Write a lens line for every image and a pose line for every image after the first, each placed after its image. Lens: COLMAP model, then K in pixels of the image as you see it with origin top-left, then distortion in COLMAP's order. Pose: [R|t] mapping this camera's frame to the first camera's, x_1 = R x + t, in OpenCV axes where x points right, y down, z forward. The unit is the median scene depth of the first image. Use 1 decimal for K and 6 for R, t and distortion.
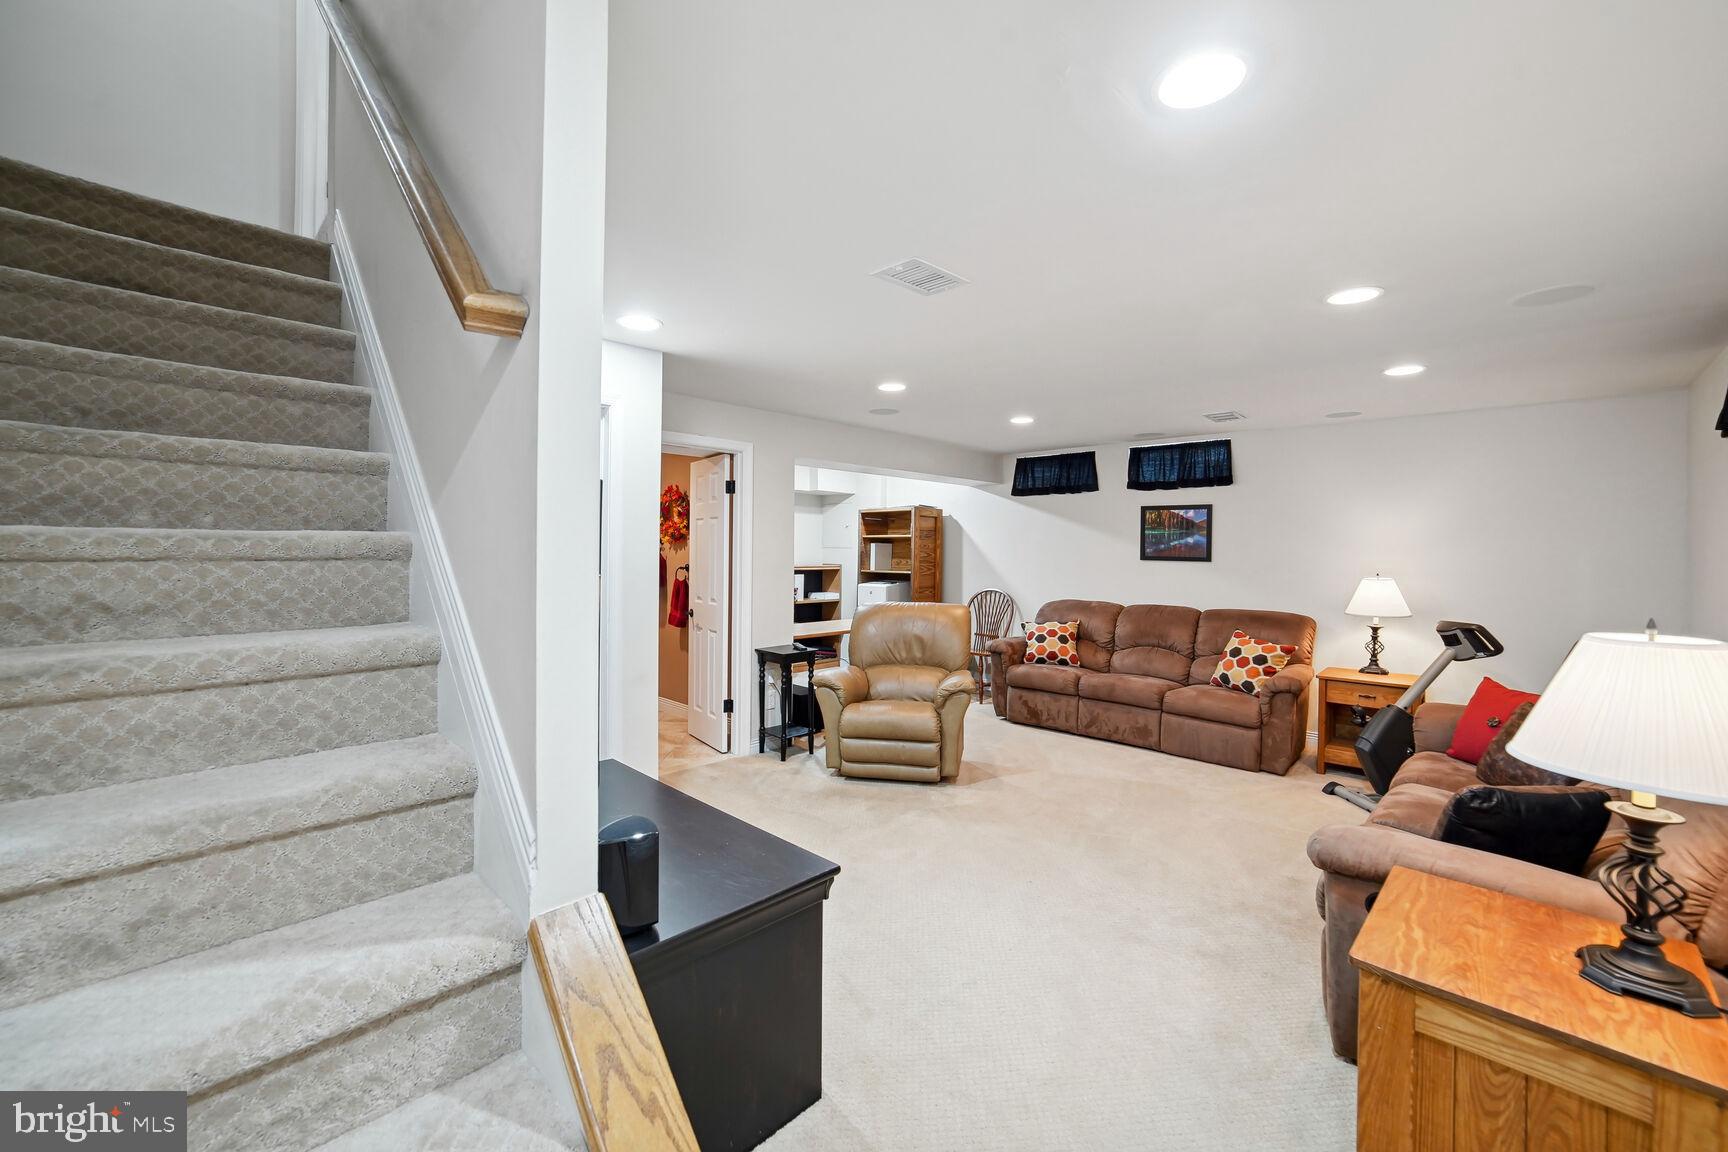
lens RADIAL K [[706.9, 0, 864.0], [0, 706.9, 576.0], [0, 0, 1]] dist [-0.039102, 0.019695]
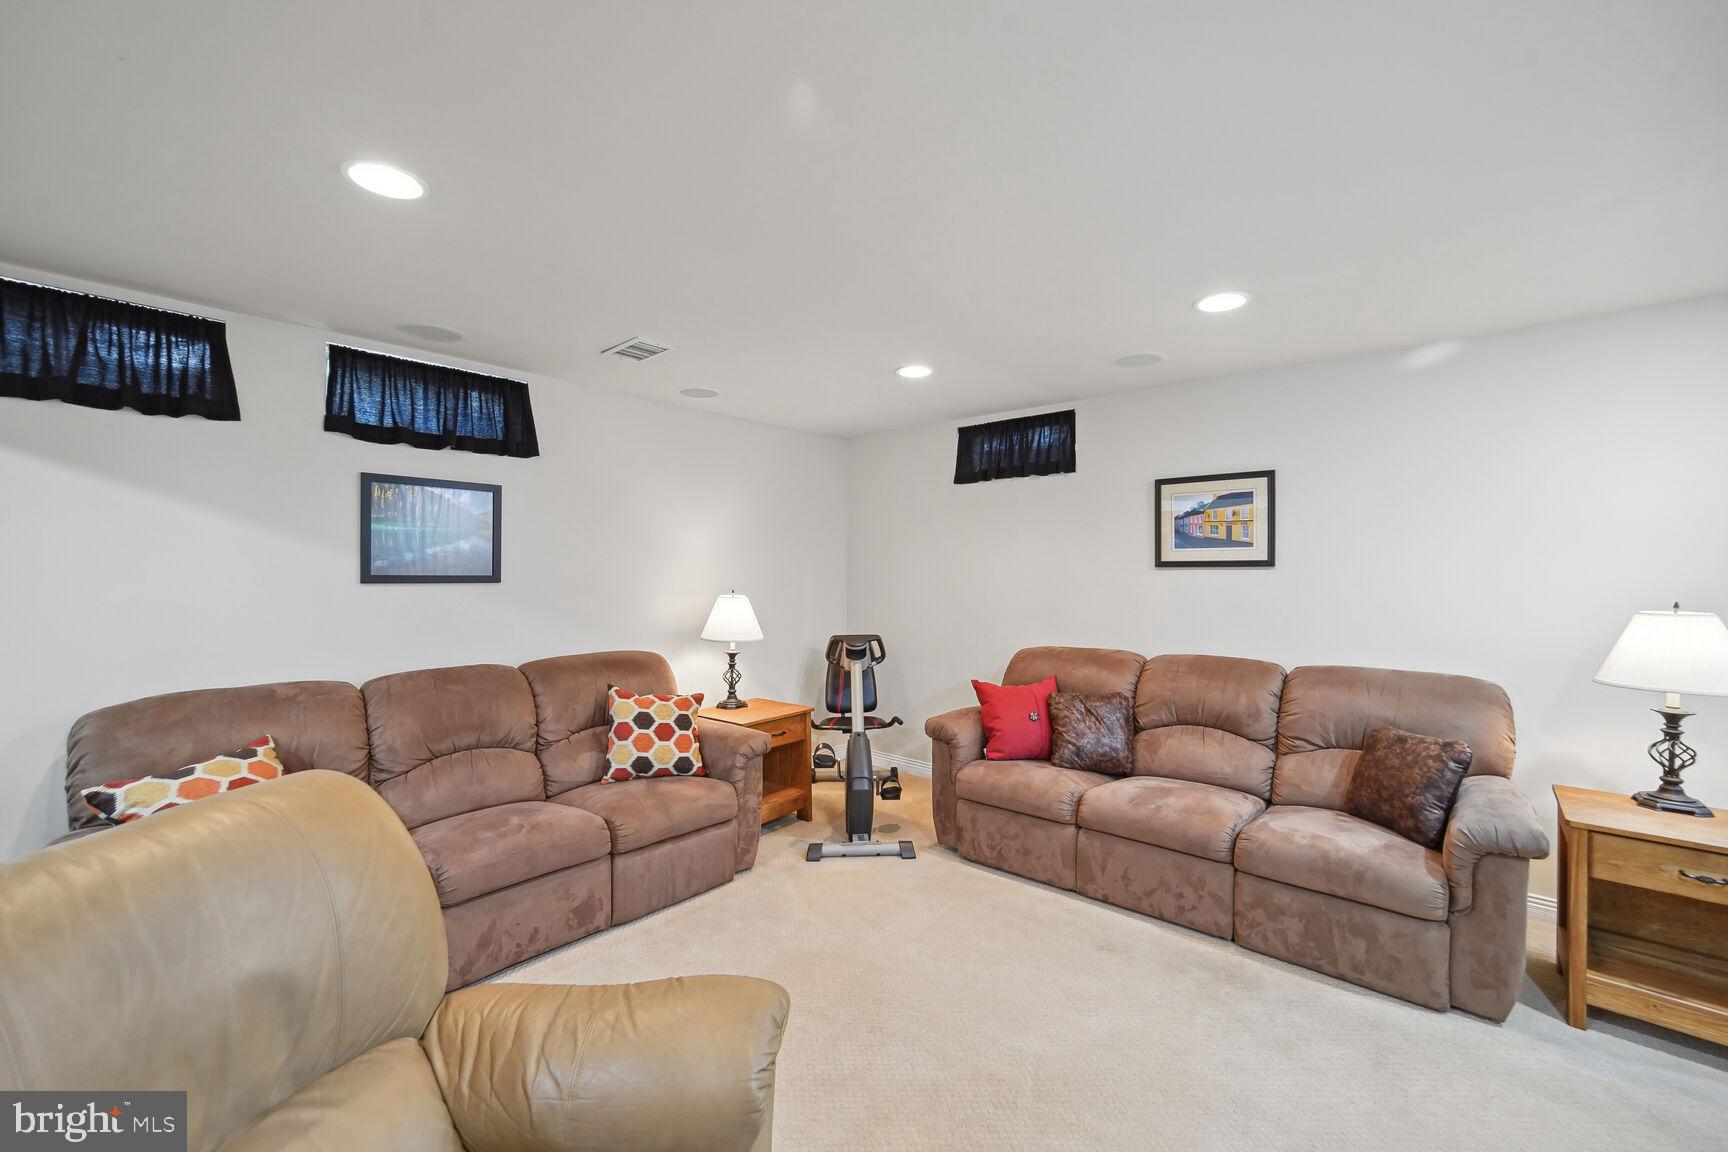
lens RADIAL K [[706.9, 0, 864.0], [0, 706.9, 576.0], [0, 0, 1]] dist [-0.039102, 0.019695]
pose [[-0.064624, -0.013716, 0.997815, -0.122744], [0.034869, 0.999264, 0.015994, -0.026090], [-0.997300, 0.035826, -0.064098, 0.779800]]
